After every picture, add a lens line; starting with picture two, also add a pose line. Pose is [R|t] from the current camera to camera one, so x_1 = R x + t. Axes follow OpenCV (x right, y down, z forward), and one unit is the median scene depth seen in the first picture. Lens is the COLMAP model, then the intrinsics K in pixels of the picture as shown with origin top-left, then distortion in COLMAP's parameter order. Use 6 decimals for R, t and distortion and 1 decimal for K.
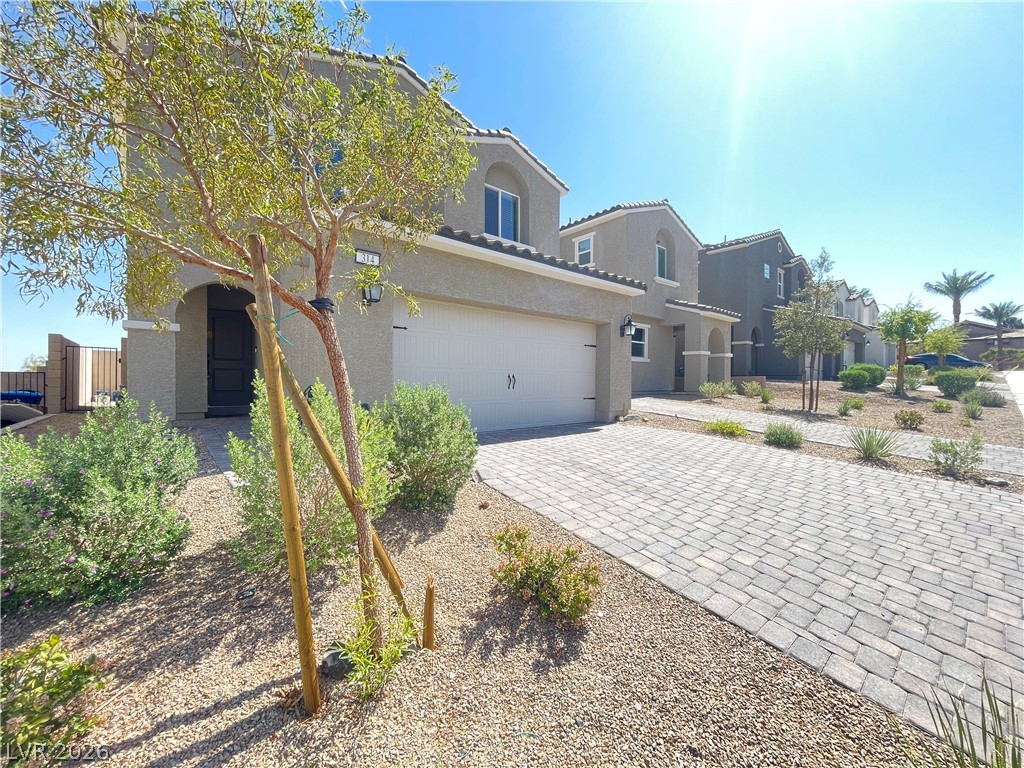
lens RADIAL K [[412.7, 0, 512.0], [0, 412.7, 382.6], [0, 0, 1]] dist [-0.001184, -0.001149]
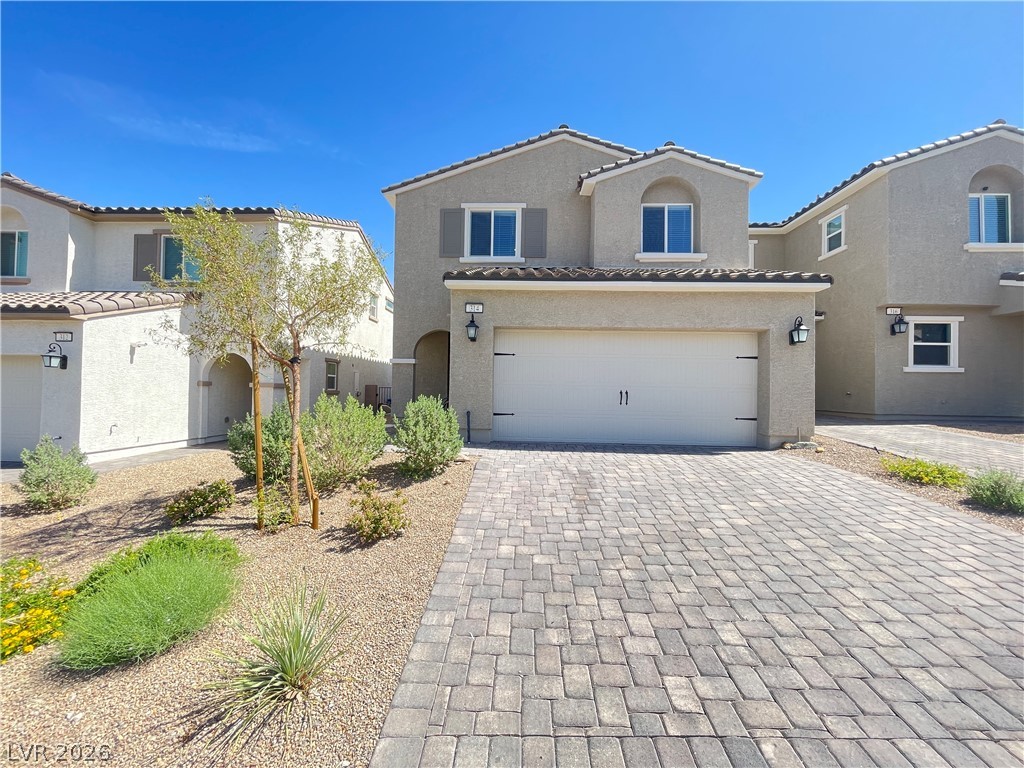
lens RADIAL K [[412.7, 0, 511.1], [0, 412.7, 383.5], [0, 0, 1]] dist [-0.001184, -0.001149]
pose [[0.737687, -0.003512, -0.675134, 0.402624], [-0.016204, 0.999606, -0.022905, -0.007581], [0.674948, 0.027836, 0.737340, 0.030941]]
